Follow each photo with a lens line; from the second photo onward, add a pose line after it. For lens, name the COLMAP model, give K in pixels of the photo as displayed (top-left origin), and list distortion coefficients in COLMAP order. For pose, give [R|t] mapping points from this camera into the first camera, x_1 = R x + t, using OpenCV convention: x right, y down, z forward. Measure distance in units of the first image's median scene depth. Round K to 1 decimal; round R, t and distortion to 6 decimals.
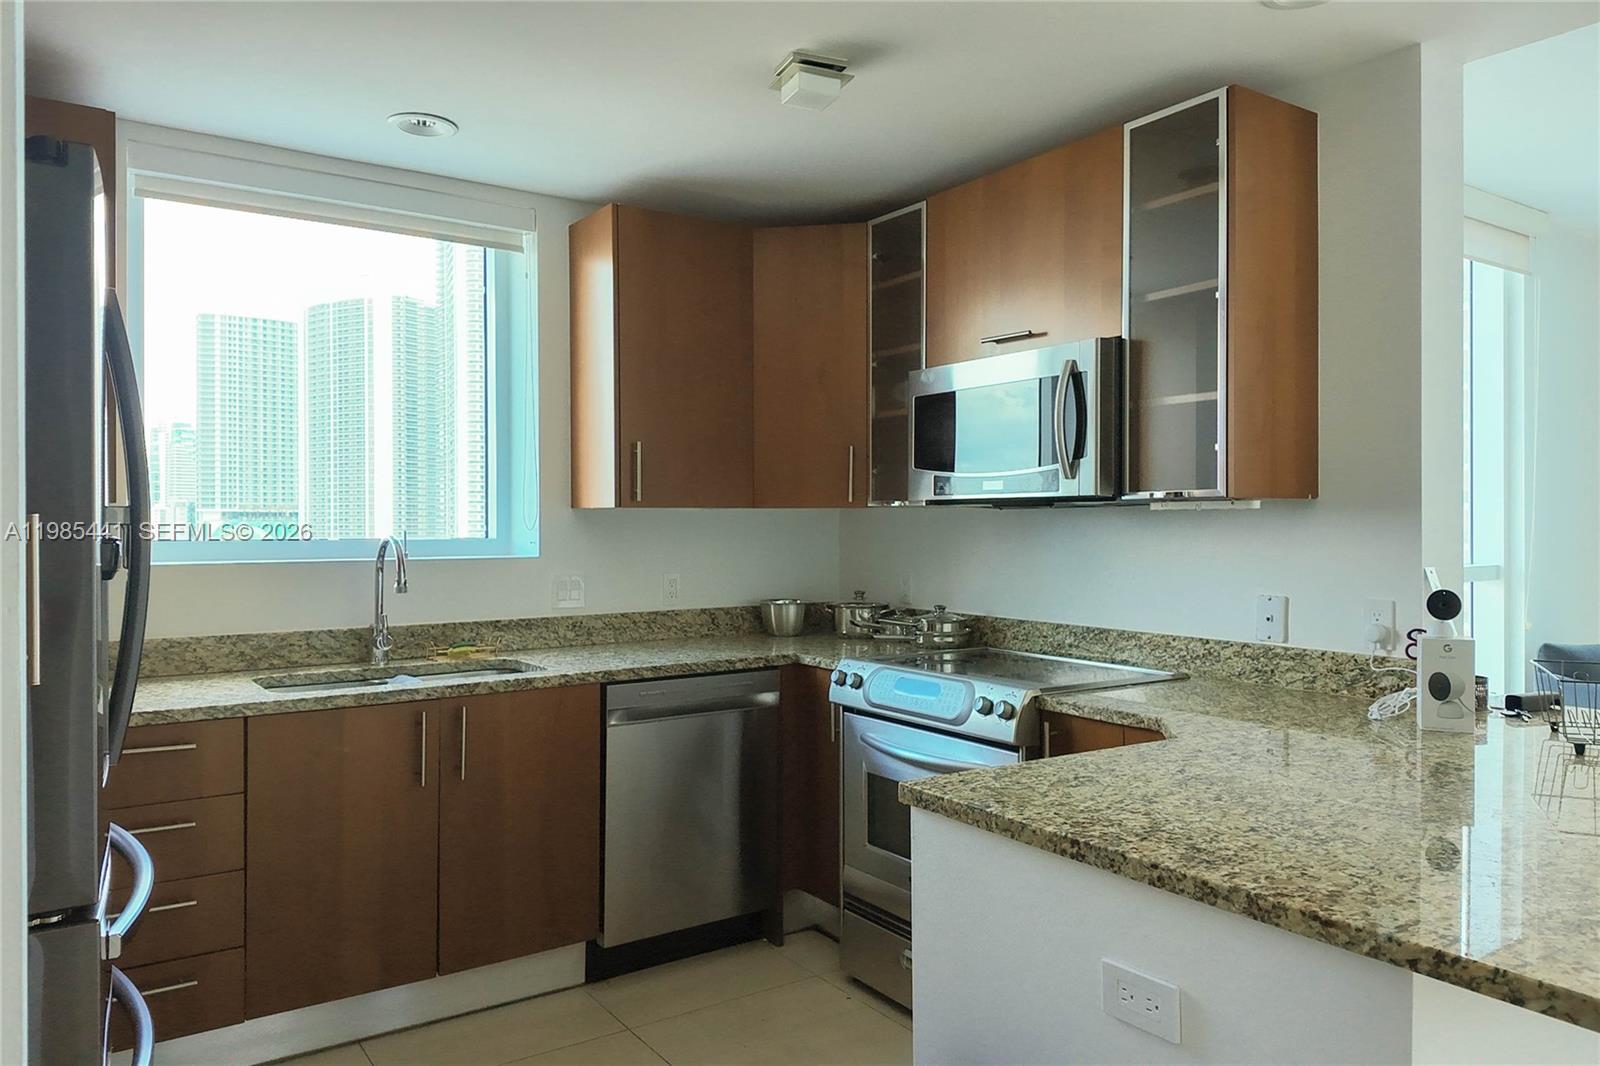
lens RADIAL K [[1103.5, 0, 804.2], [0, 1103.5, 525.9], [0, 0, 1]] dist [0.121130, -0.183043]
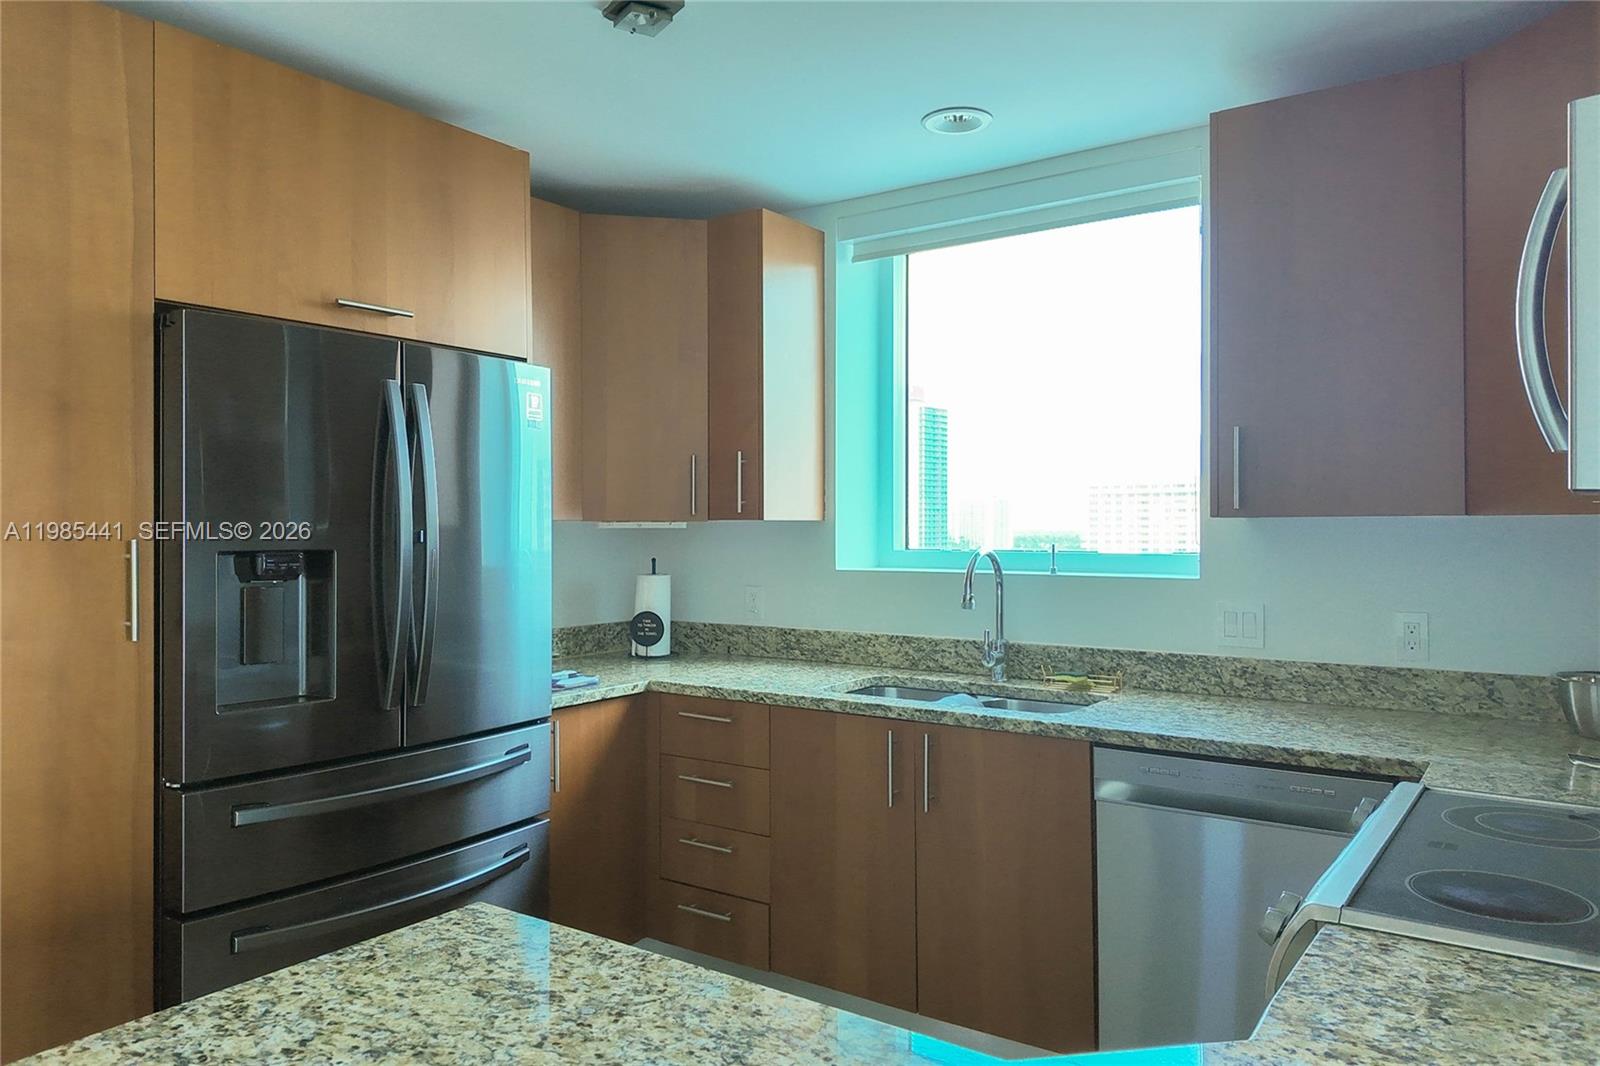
lens RADIAL K [[1103.5, 0, 804.2], [0, 1103.5, 525.9], [0, 0, 1]] dist [0.121130, -0.183043]
pose [[0.338307, 0.000165, -0.941036, 0.484196], [0.000977, 0.999999, 0.000527, -0.012511], [0.941035, -0.001098, 0.338306, 0.527841]]
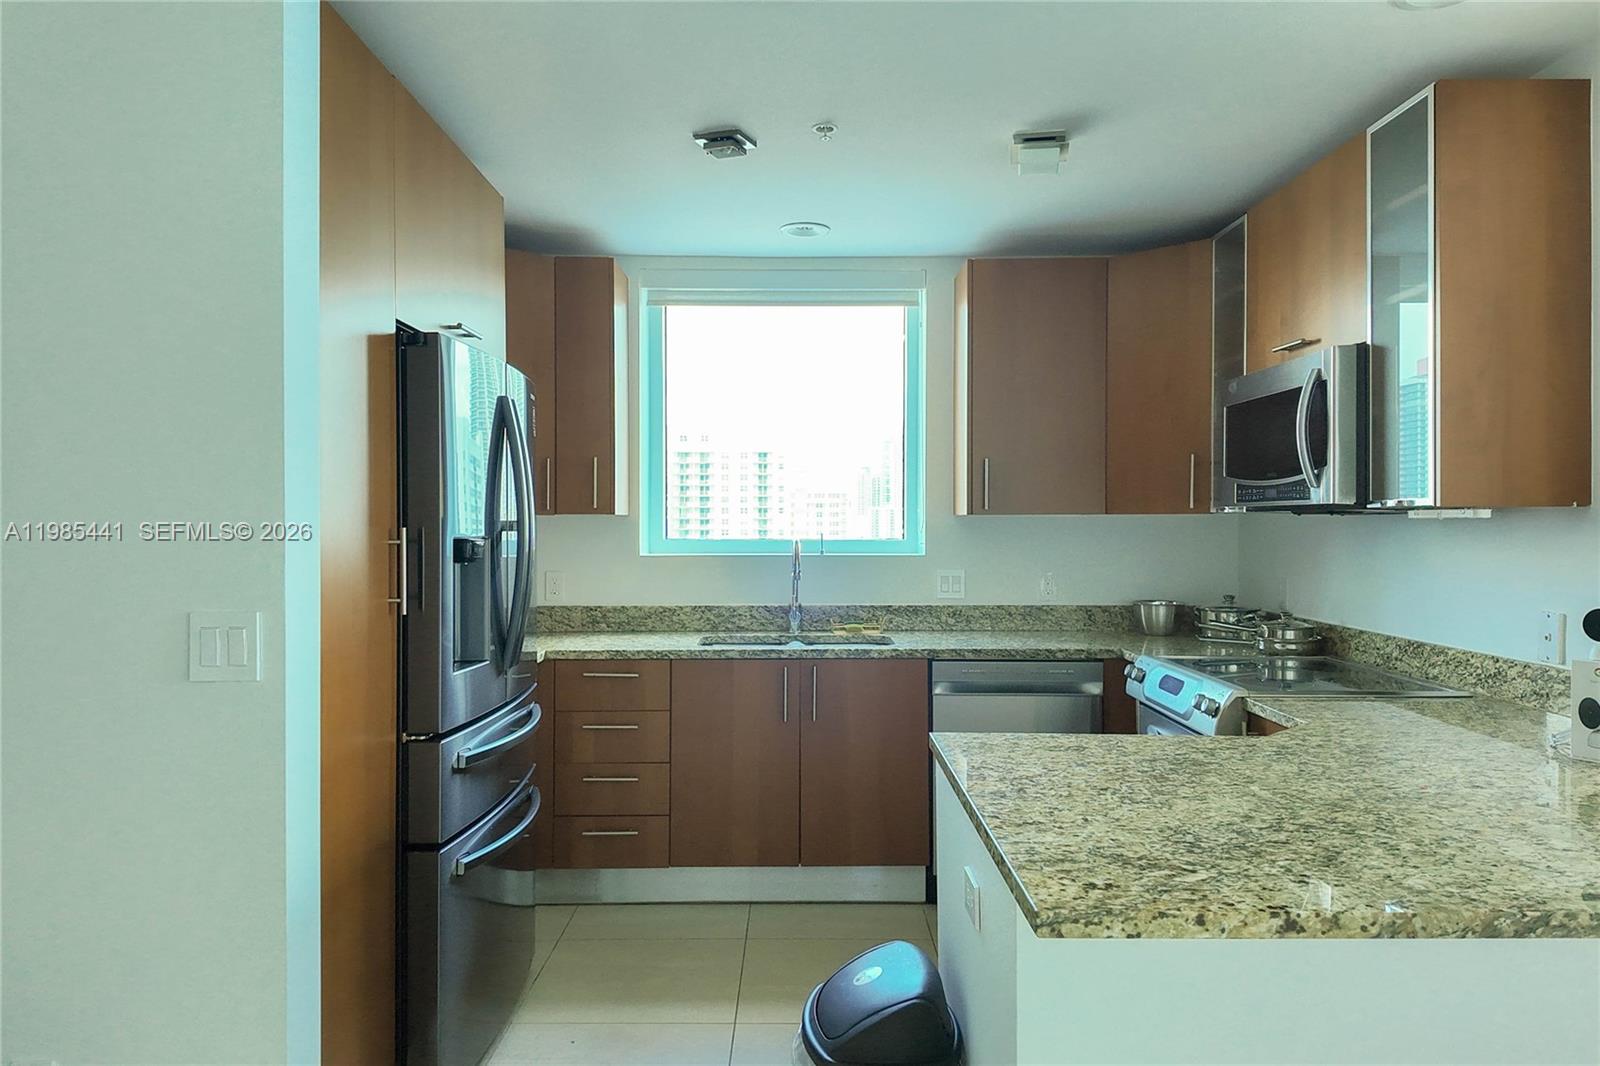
lens RADIAL K [[1106.2, 0, 805.3], [0, 1106.2, 526.1], [0, 0, 1]] dist [0.135983, -0.228558]
pose [[0.824728, 0.003306, -0.565520, 0.389705], [-0.002168, 0.999994, 0.002685, -0.008173], [0.565526, -0.000989, 0.824730, -0.087817]]
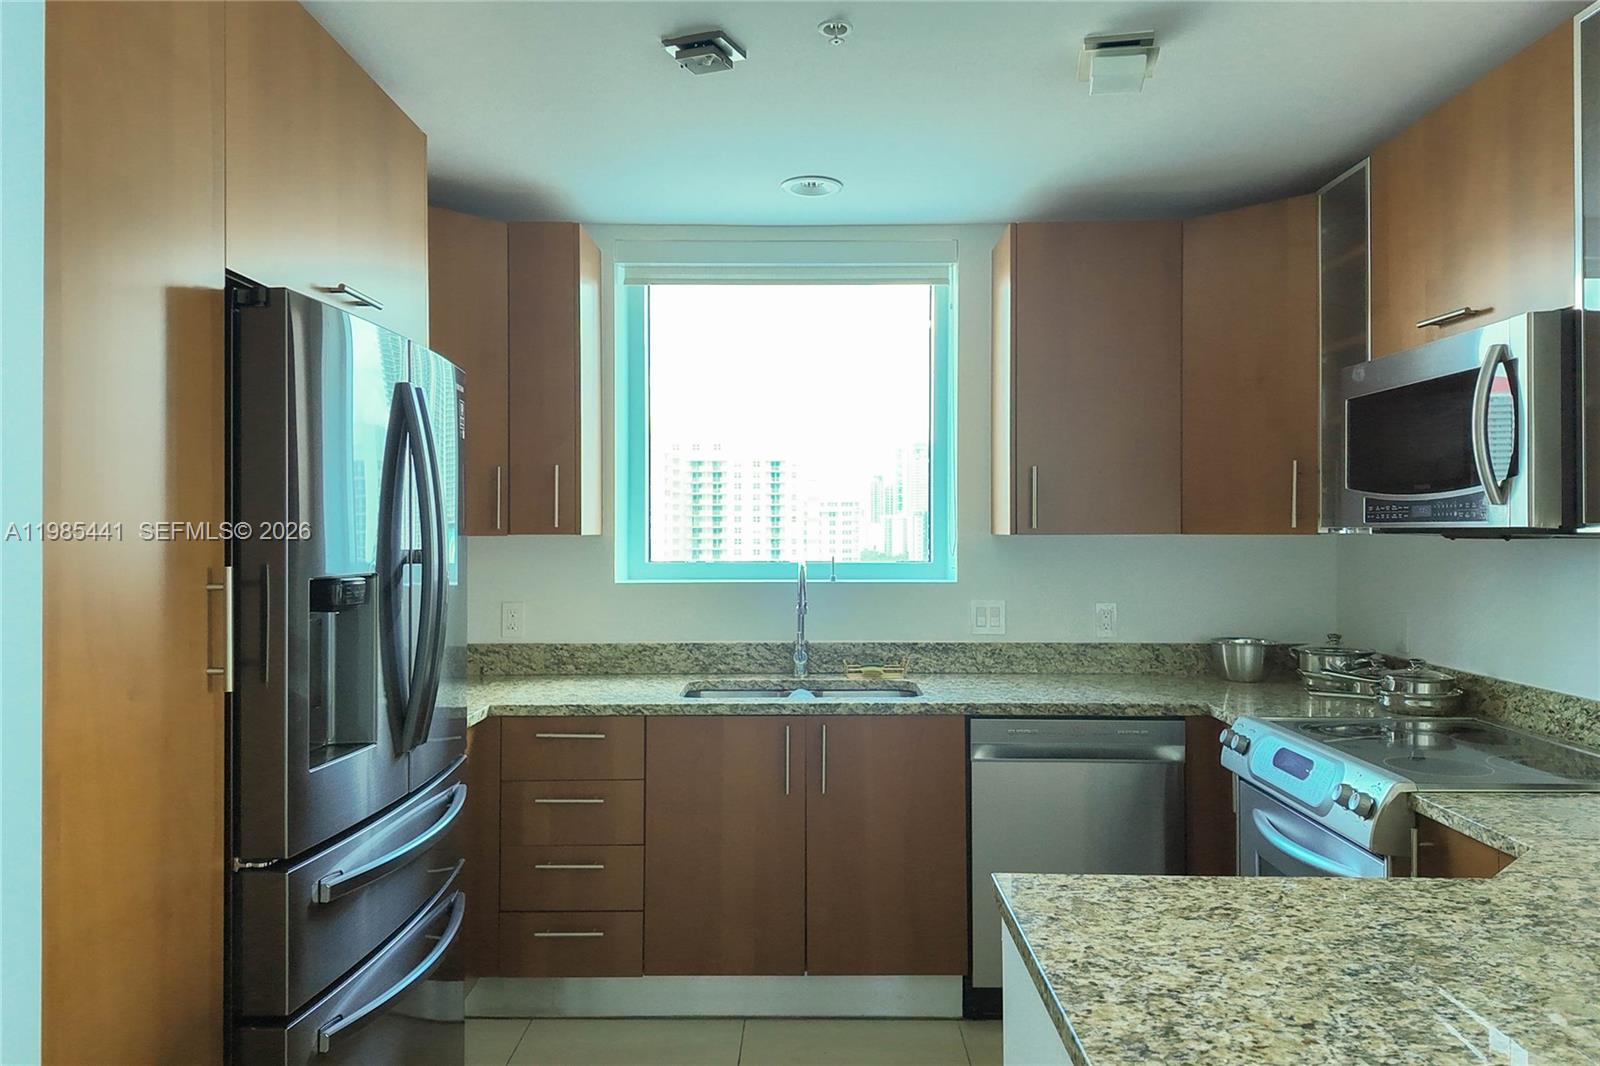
lens RADIAL K [[1103.5, 0, 804.2], [0, 1103.5, 525.9], [0, 0, 1]] dist [0.121130, -0.183043]
pose [[0.817486, -0.001815, -0.575946, 0.262115], [-0.001355, 0.999986, -0.005074, -0.021186], [0.575947, 0.004928, 0.817472, 0.107712]]
